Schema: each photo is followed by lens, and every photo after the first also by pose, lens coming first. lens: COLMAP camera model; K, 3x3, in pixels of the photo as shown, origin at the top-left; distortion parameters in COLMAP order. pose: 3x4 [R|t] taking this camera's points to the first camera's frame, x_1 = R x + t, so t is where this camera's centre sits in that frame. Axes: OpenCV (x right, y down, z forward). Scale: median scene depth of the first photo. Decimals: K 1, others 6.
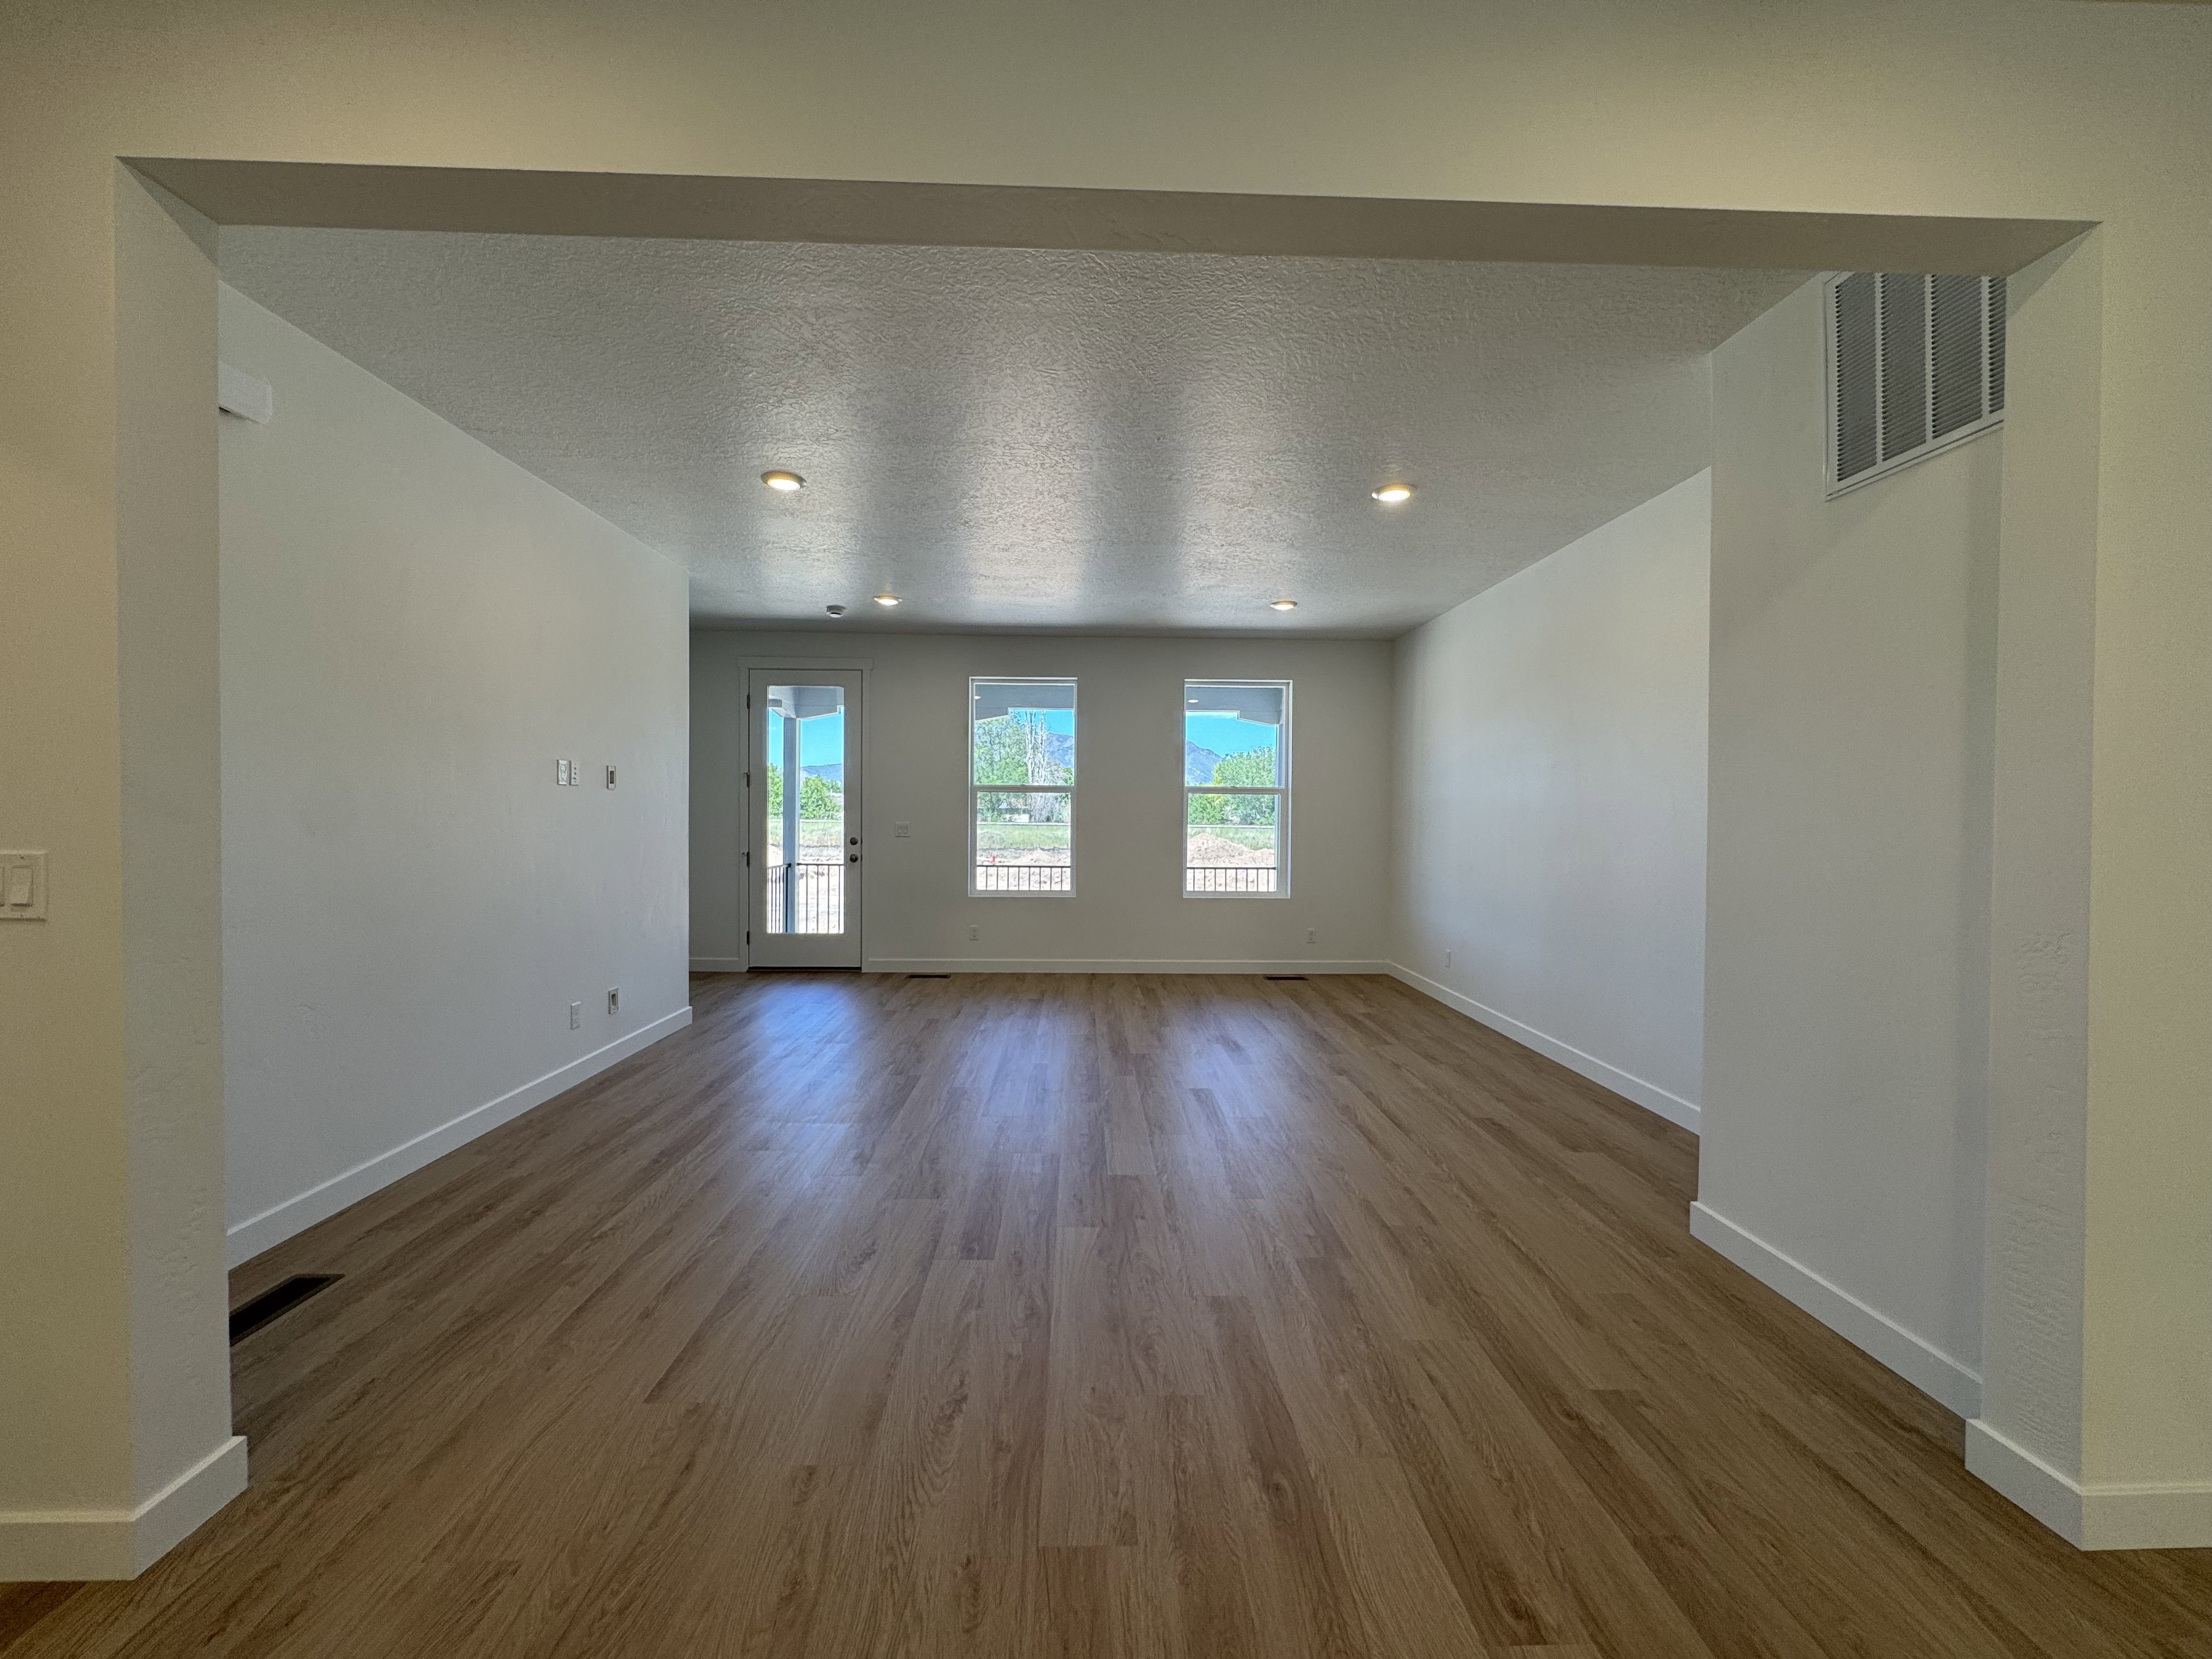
lens RADIAL K [[889.7, 0, 1106.0], [0, 889.7, 829.5], [0, 0, 1]] dist [0.000368, 0.000039]
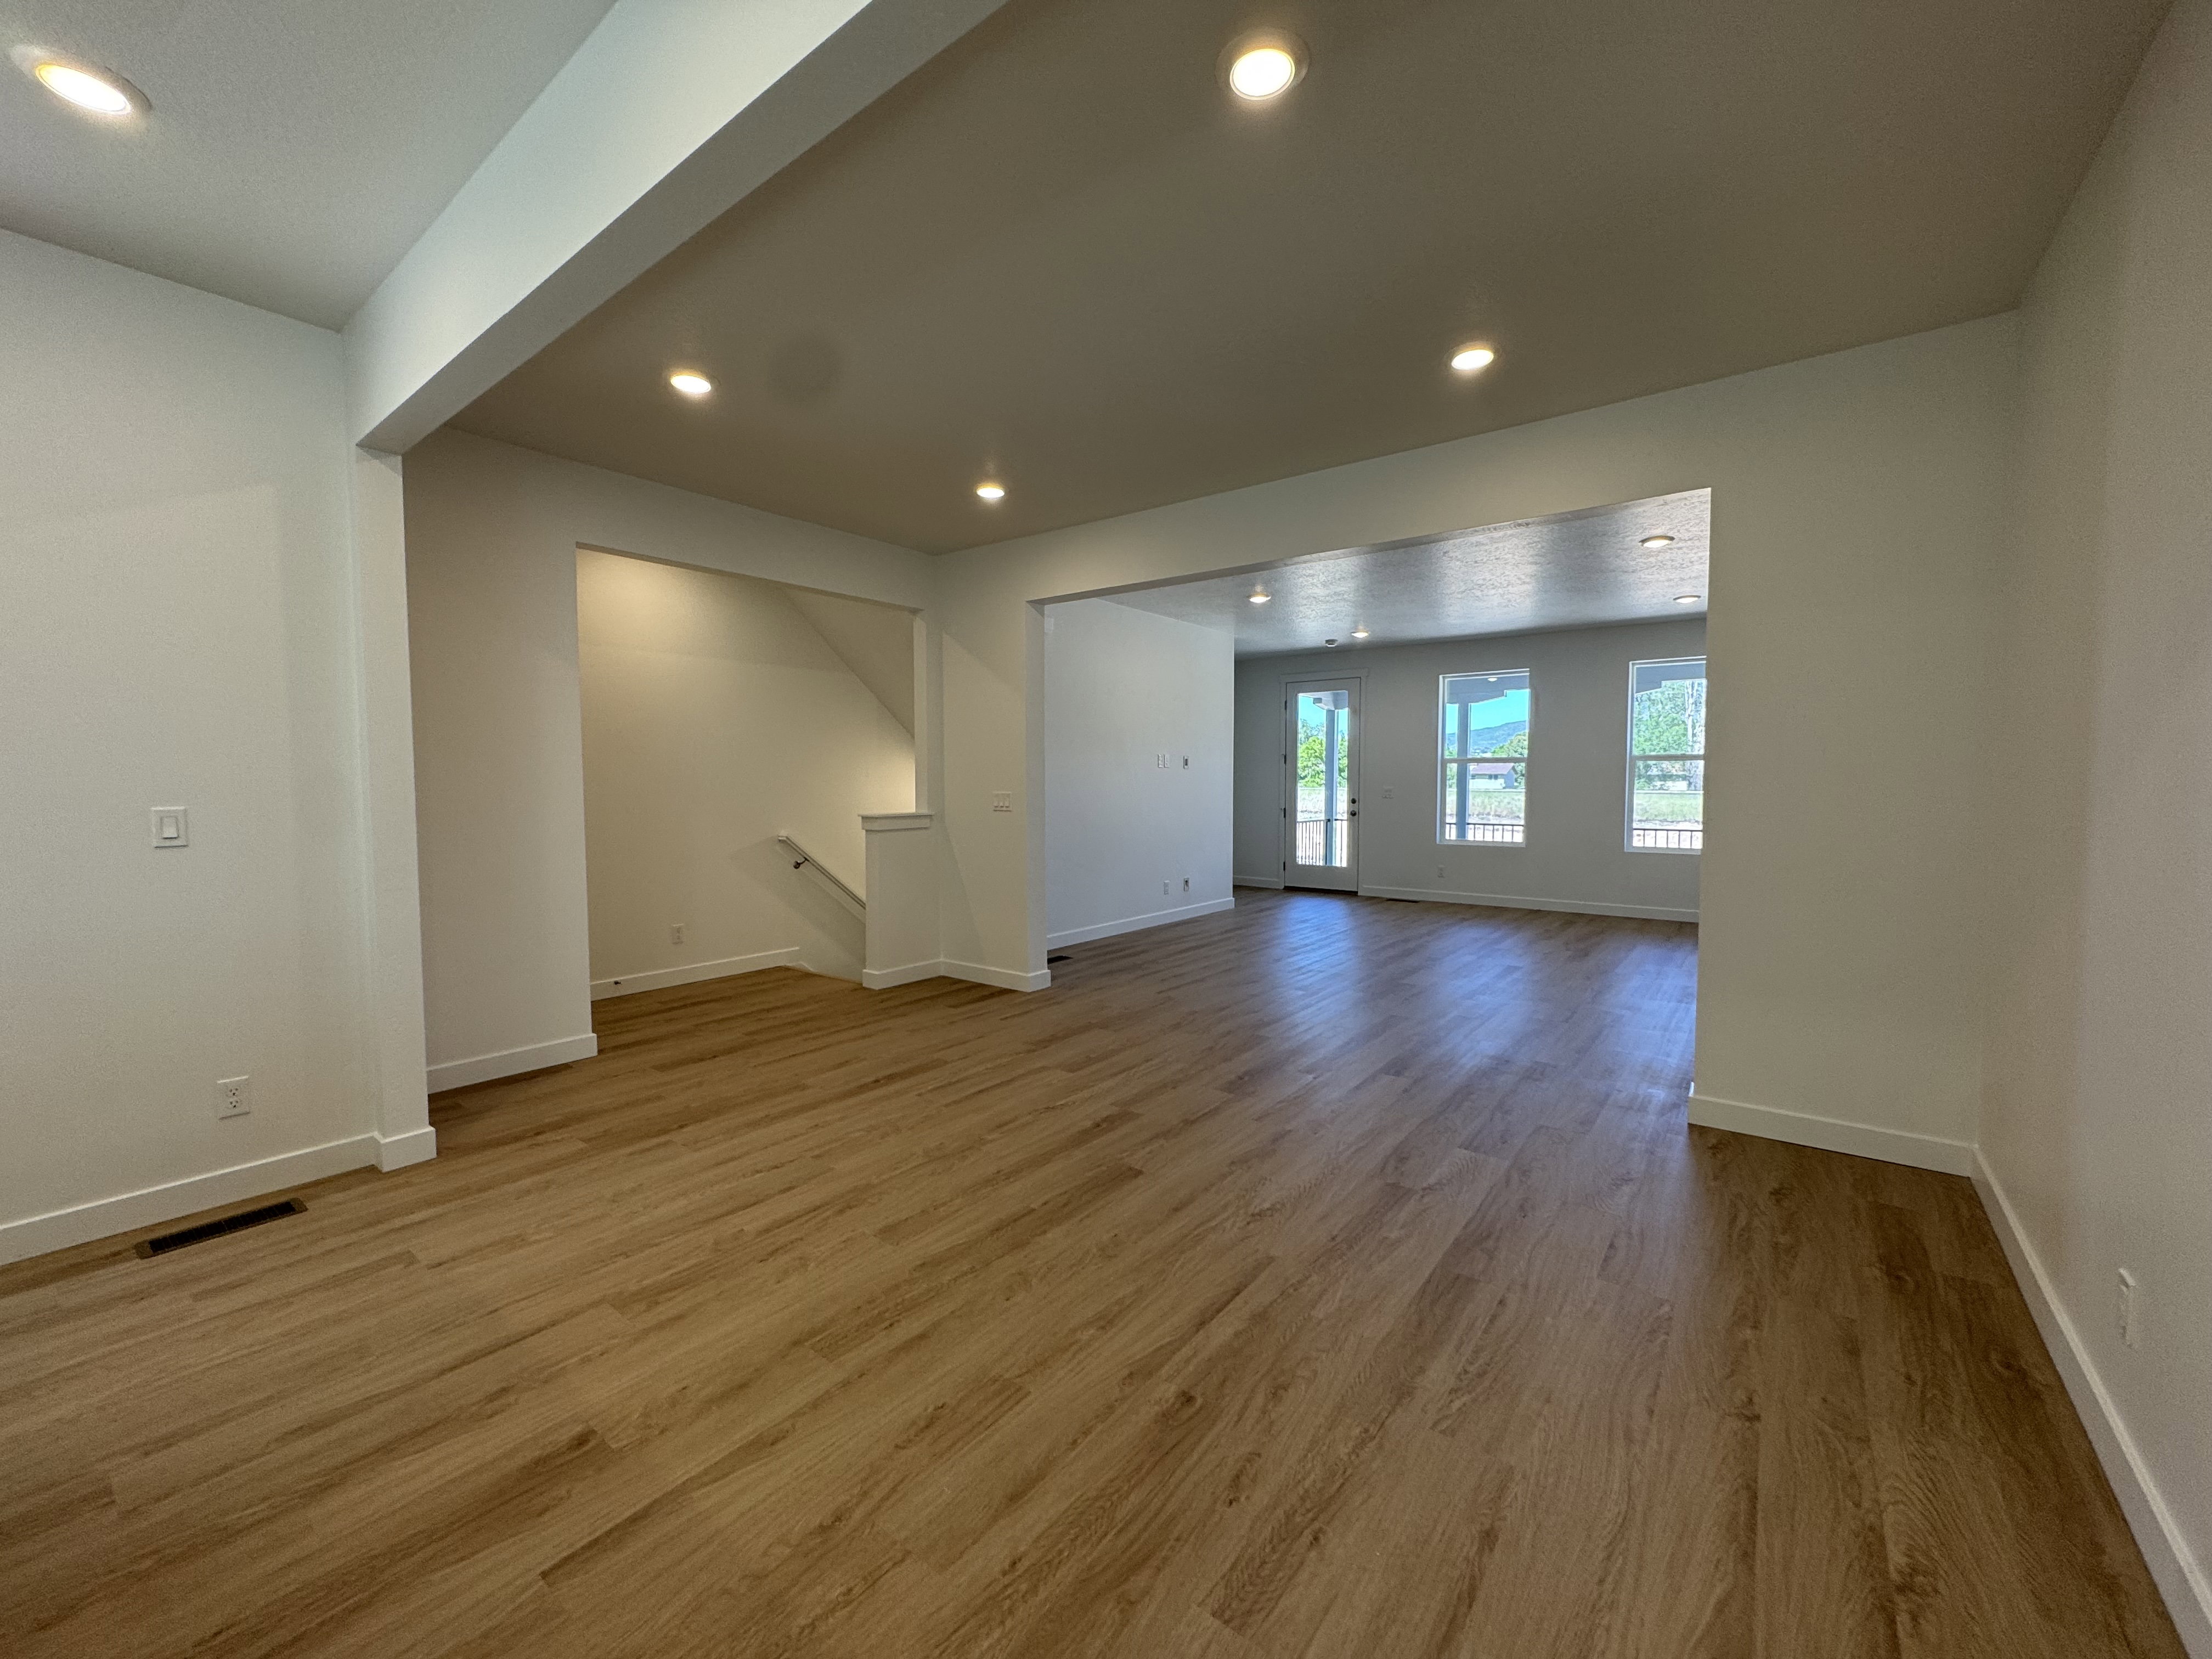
lens RADIAL K [[889.7, 0, 1106.0], [0, 889.7, 829.5], [0, 0, 1]] dist [0.000368, 0.000039]
pose [[0.778225, 0.025276, -0.627476, 0.292279], [-0.003400, 0.999345, 0.036038, 0.008889], [0.627976, -0.025912, 0.777801, -0.332227]]
